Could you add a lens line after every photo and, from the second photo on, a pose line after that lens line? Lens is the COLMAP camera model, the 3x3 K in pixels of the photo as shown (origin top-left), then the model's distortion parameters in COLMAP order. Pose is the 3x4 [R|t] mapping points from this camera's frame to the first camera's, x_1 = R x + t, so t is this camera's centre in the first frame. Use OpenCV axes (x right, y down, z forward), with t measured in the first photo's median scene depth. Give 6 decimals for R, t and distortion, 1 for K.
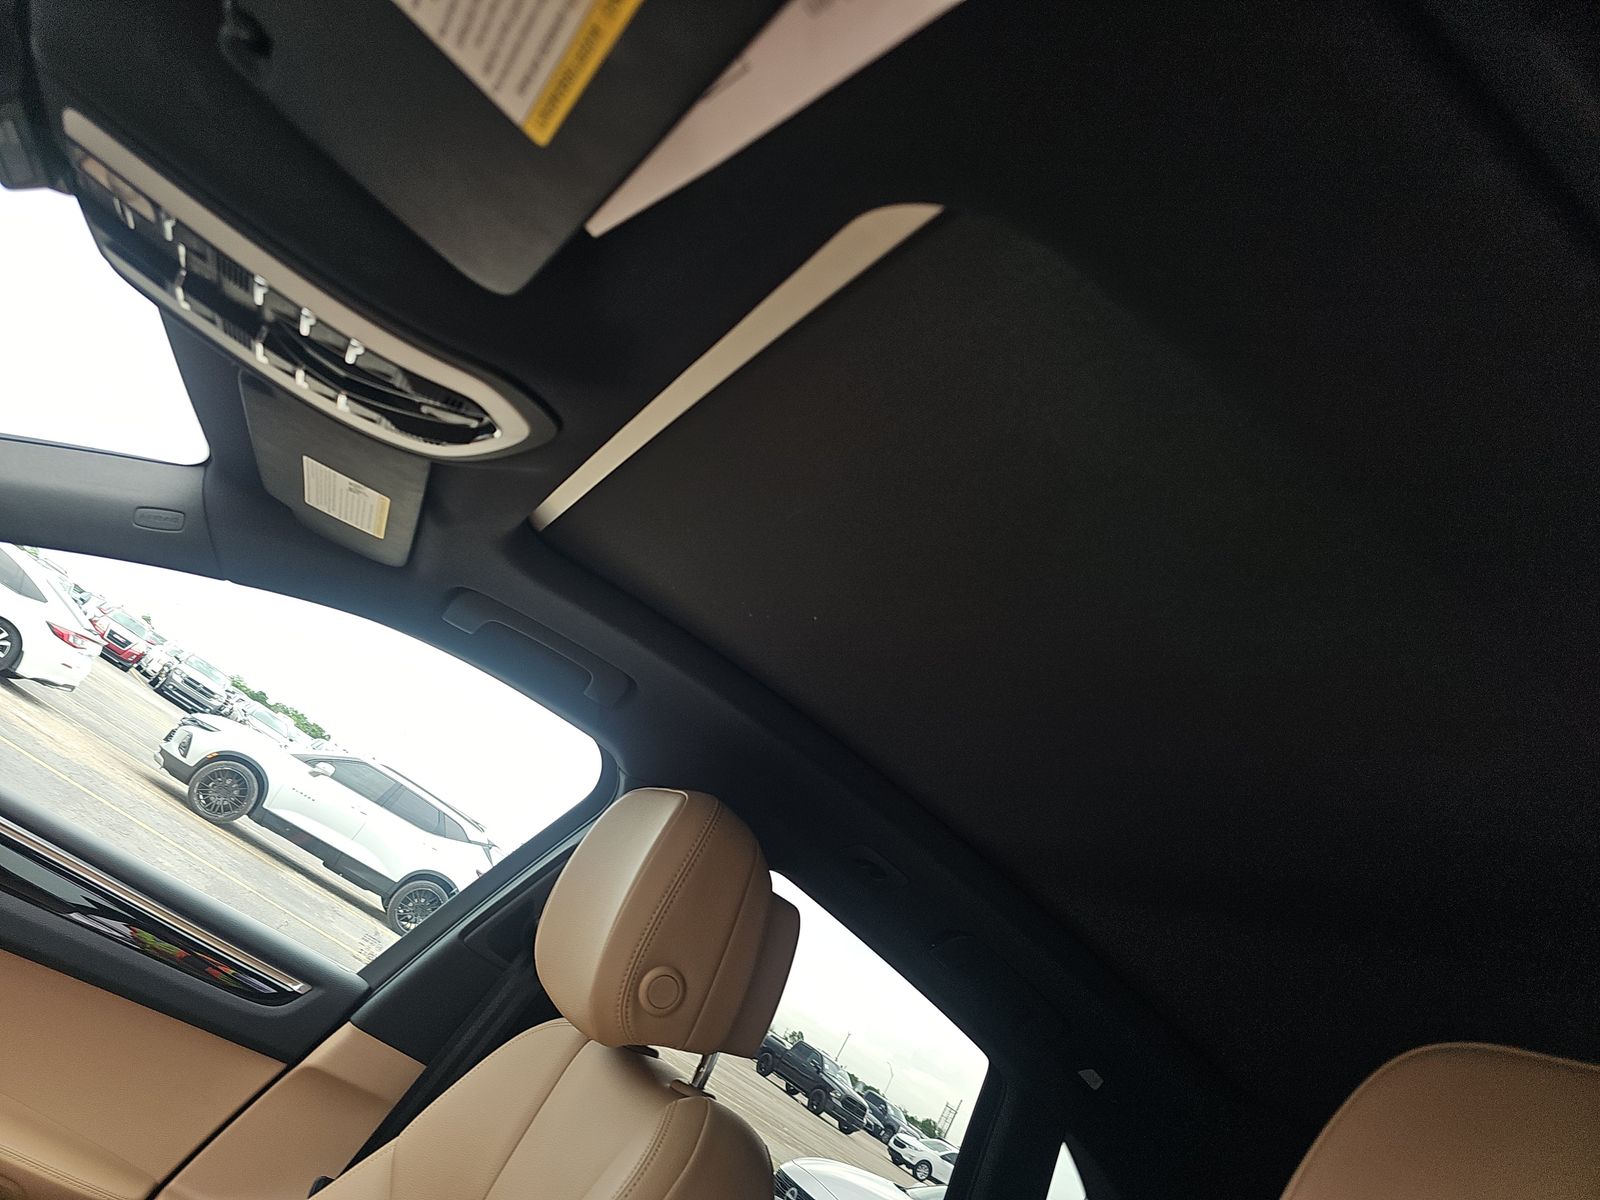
lens RADIAL K [[1072.9, 0, 800.0], [0, 1072.9, 600.0], [0, 0, 1]] dist [0.007252, -0.005989]
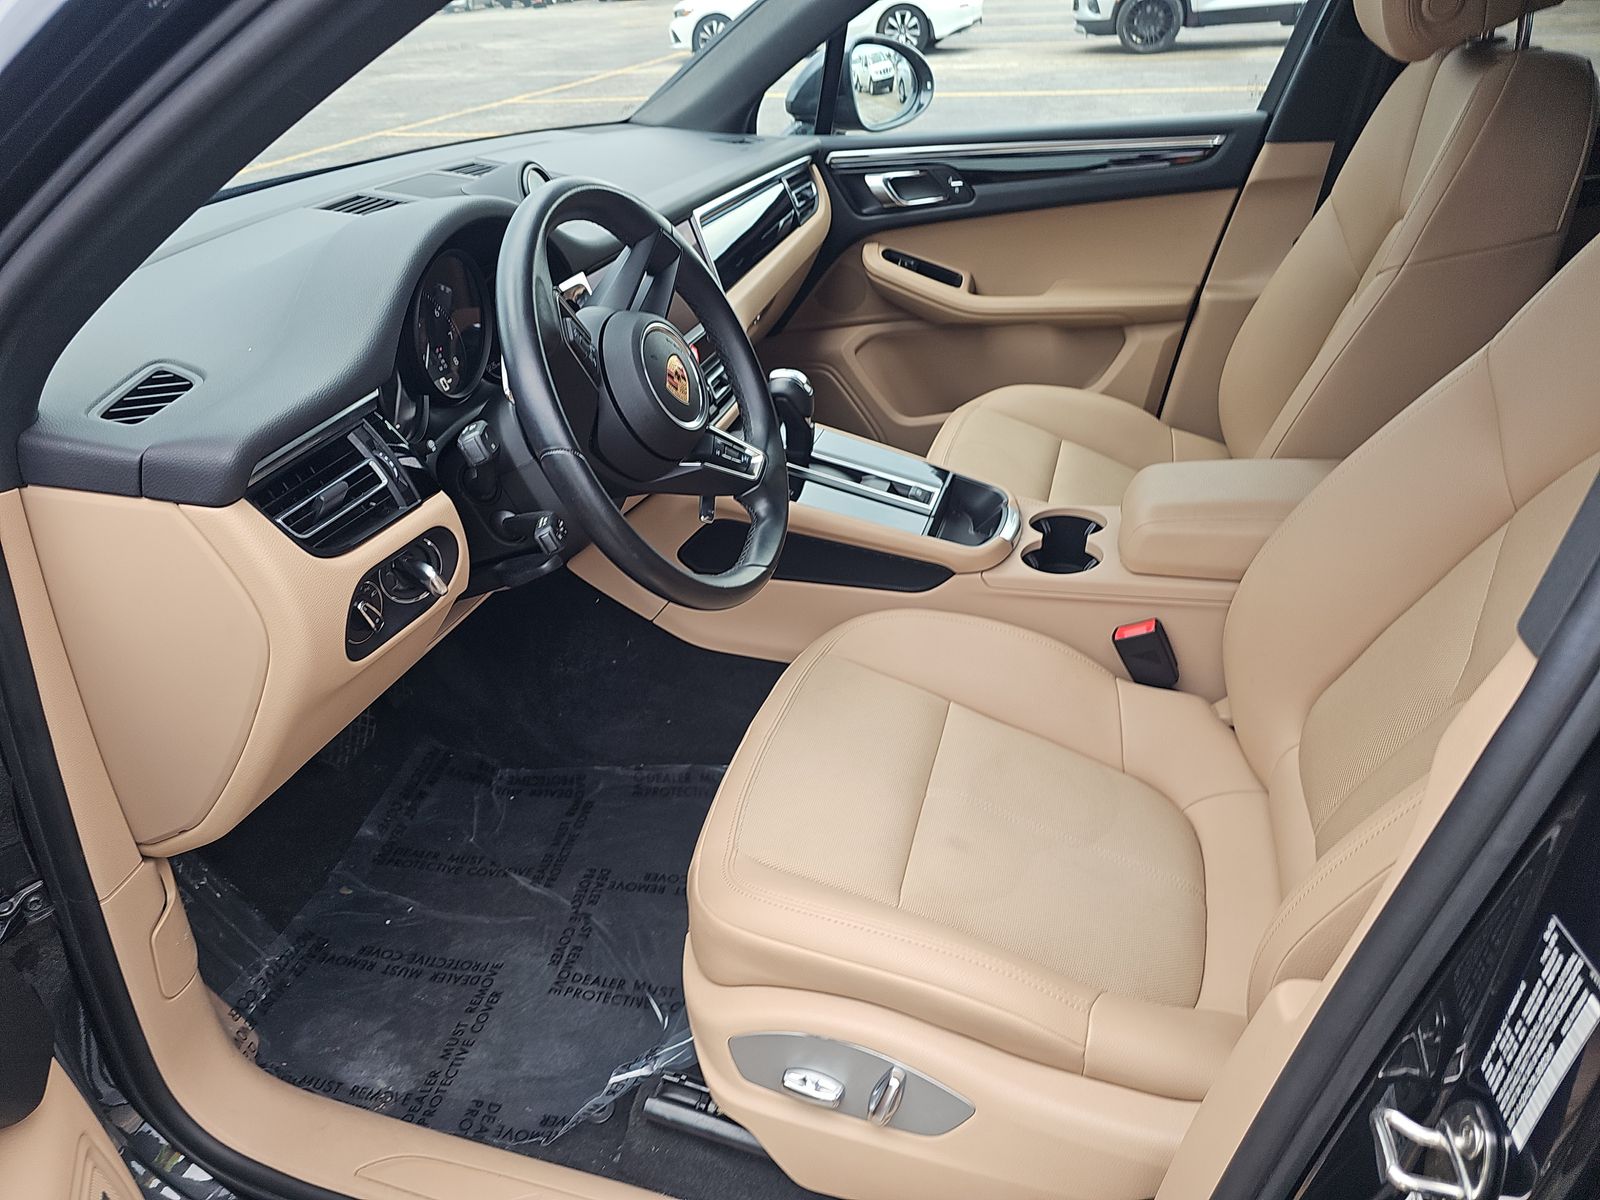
lens RADIAL K [[1088.9, 0, 800.0], [0, 1088.9, 600.0], [0, 0, 1]] dist [0.007235, 0.001774]
pose [[0.563252, -0.147312, -0.813047, 0.269461], [0.655684, 0.678464, 0.331309, -0.051485], [0.502818, -0.719712, 0.478736, -0.345230]]
